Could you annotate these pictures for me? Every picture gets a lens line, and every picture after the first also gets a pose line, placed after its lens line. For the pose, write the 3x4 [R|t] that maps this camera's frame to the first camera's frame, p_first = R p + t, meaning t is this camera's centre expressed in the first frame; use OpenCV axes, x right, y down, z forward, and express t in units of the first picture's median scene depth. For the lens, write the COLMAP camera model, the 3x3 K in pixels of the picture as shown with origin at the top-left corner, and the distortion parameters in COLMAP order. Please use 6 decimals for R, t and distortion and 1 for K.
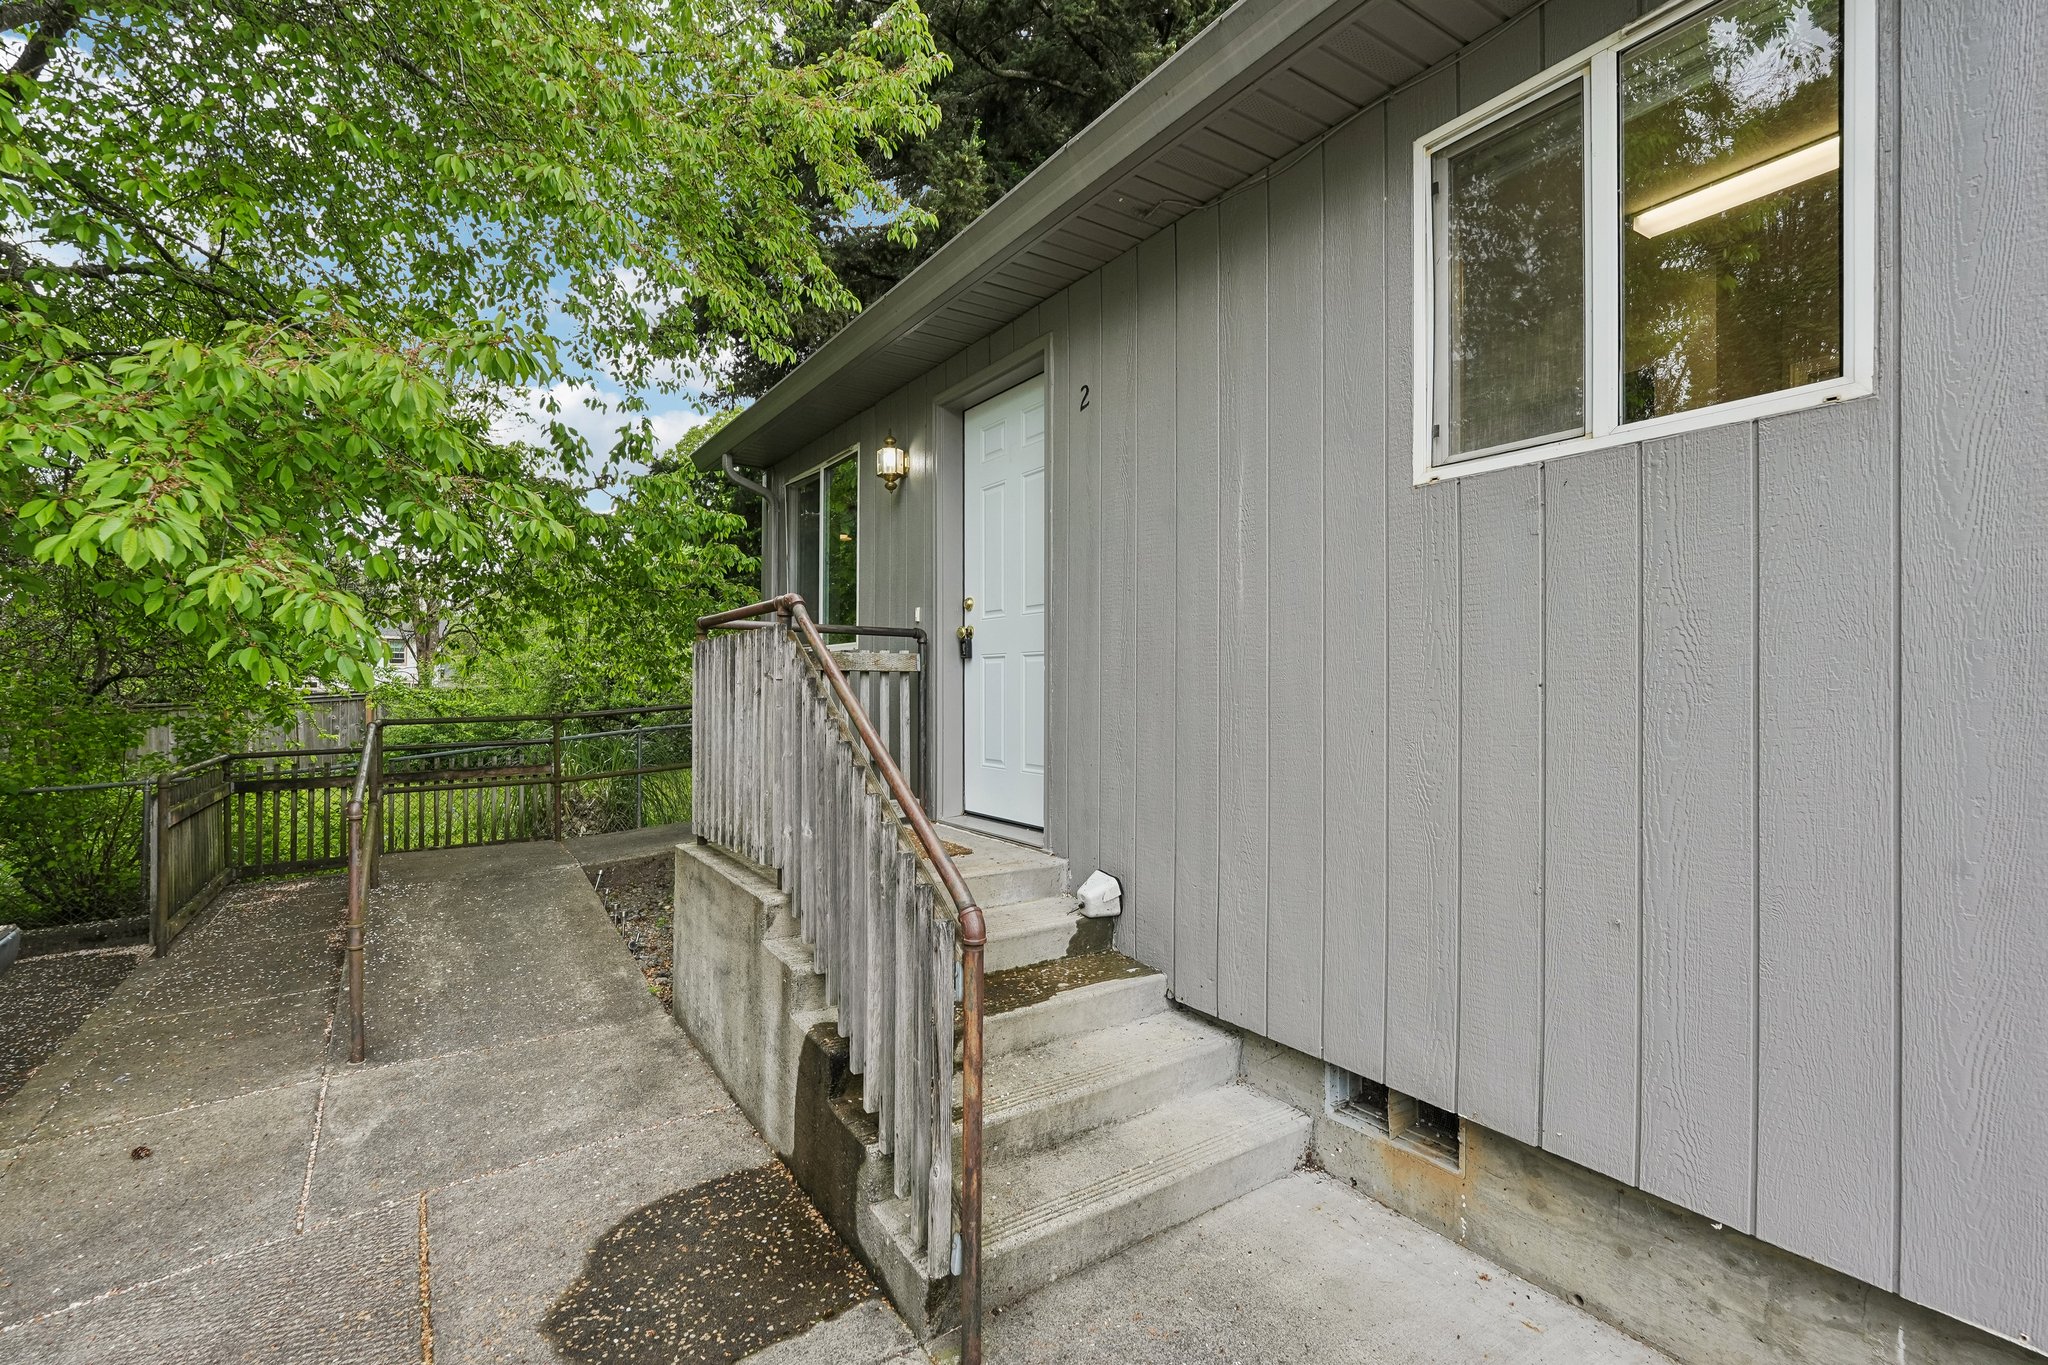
lens RADIAL K [[912.7, 0, 1029.0], [0, 912.7, 688.3], [0, 0, 1]] dist [0.003226, 0.001152]
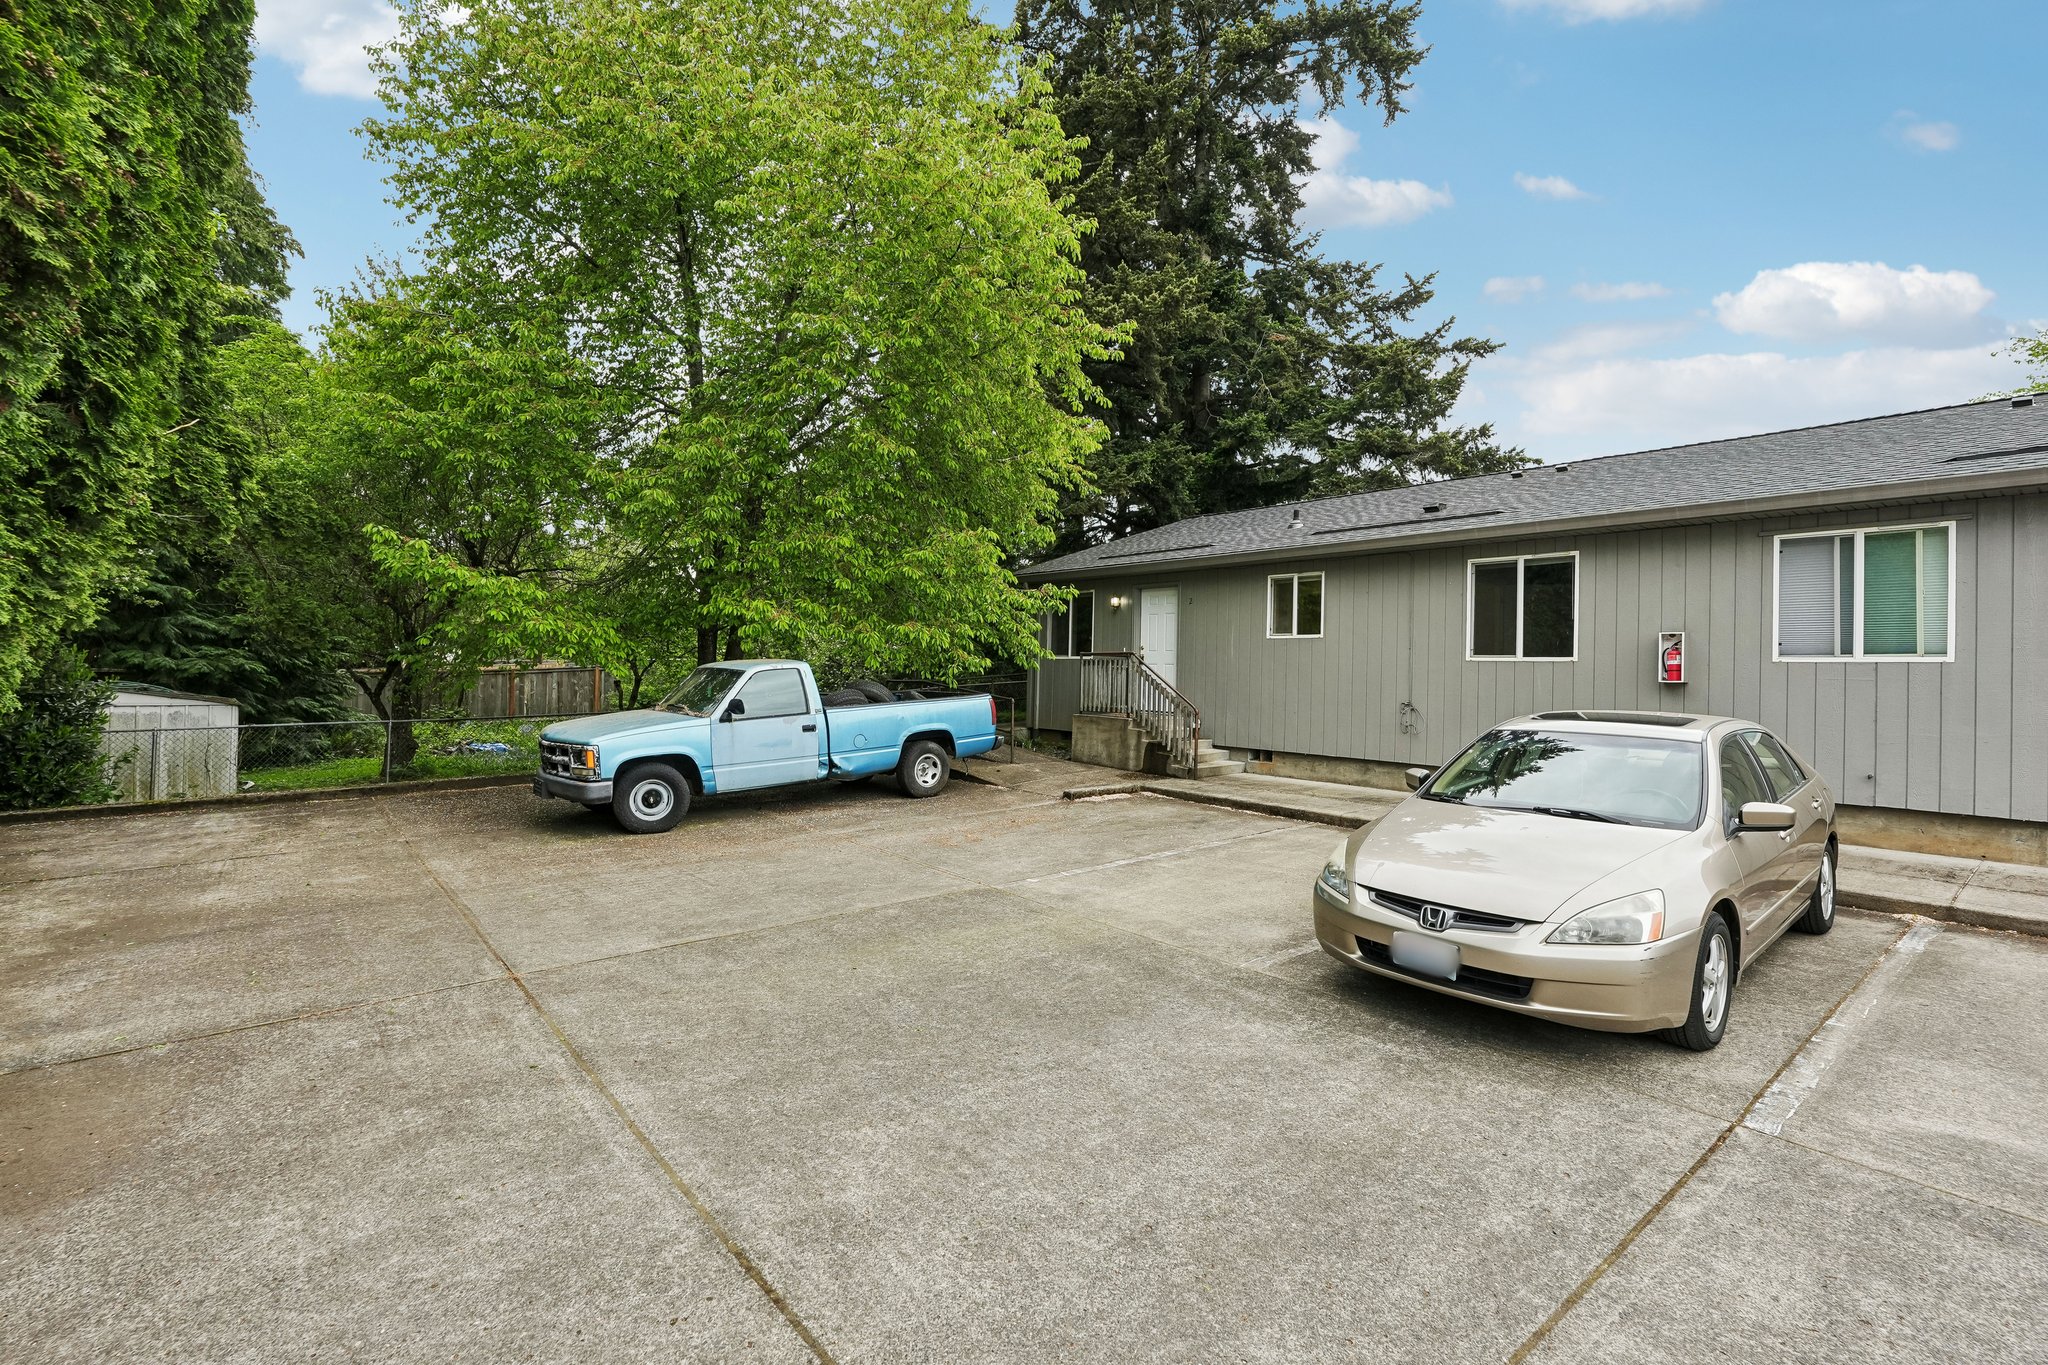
lens RADIAL K [[912.7, 0, 1020.8], [0, 912.7, 669.9], [0, 0, 1]] dist [0.003226, 0.001152]
pose [[0.995028, 0.016473, 0.098225, -1.575377], [-0.016814, 0.999855, 0.002647, -0.021463], [-0.098167, -0.004285, 0.995161, -4.293767]]
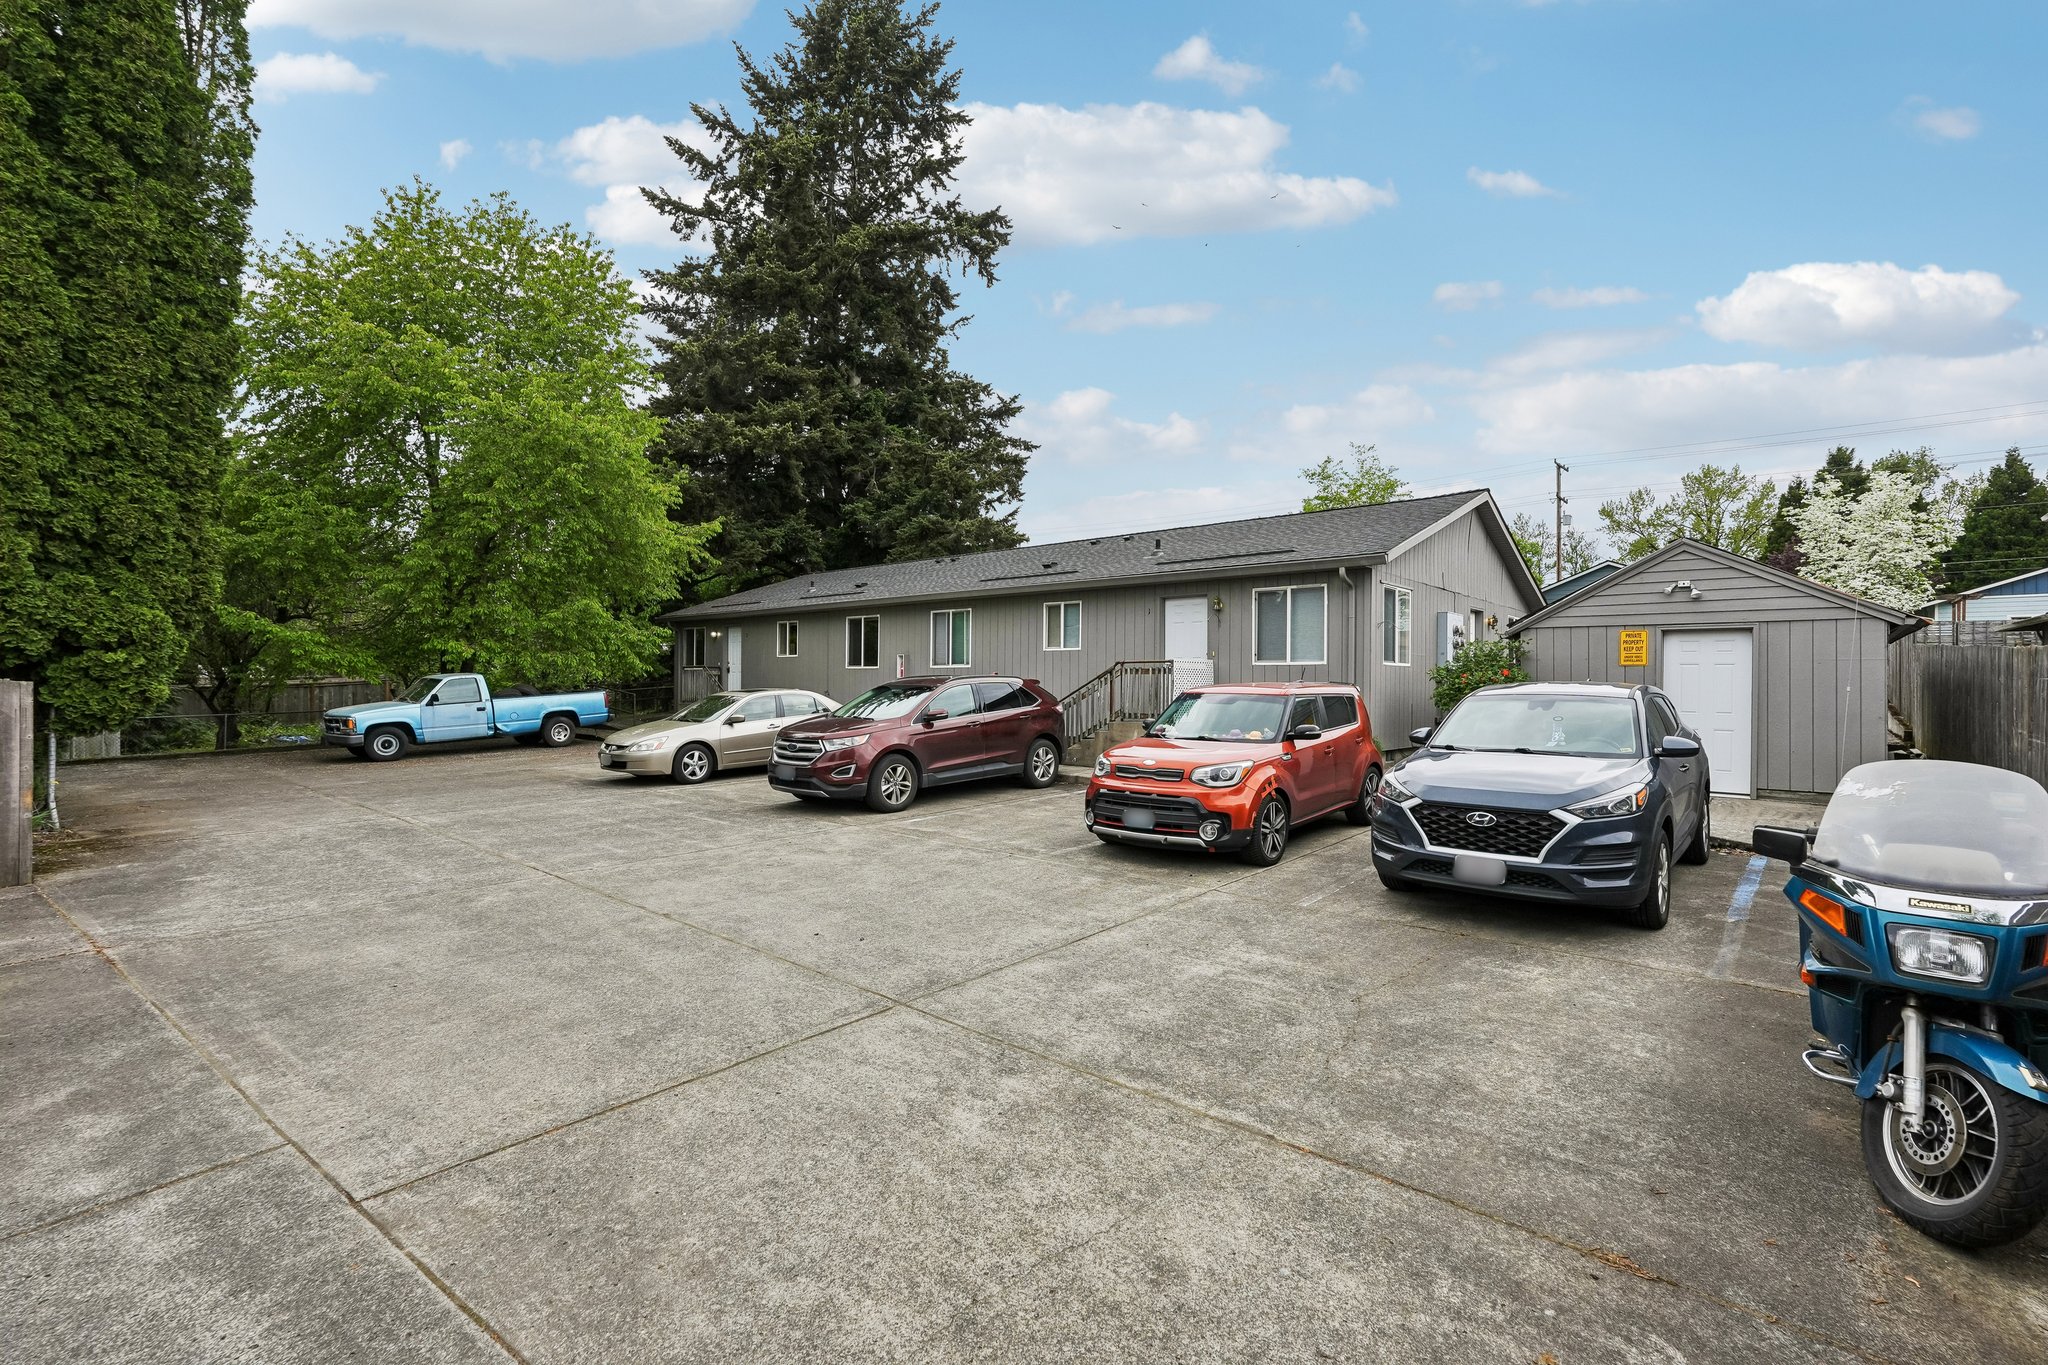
lens RADIAL K [[912.7, 0, 1024.9], [0, 912.7, 683.2], [0, 0, 1]] dist [0.003226, 0.001152]
pose [[0.969046, -0.001628, 0.246875, 0.578142], [-0.000338, 0.999969, 0.007923, -0.018510], [-0.246880, -0.007761, 0.969015, -9.097348]]
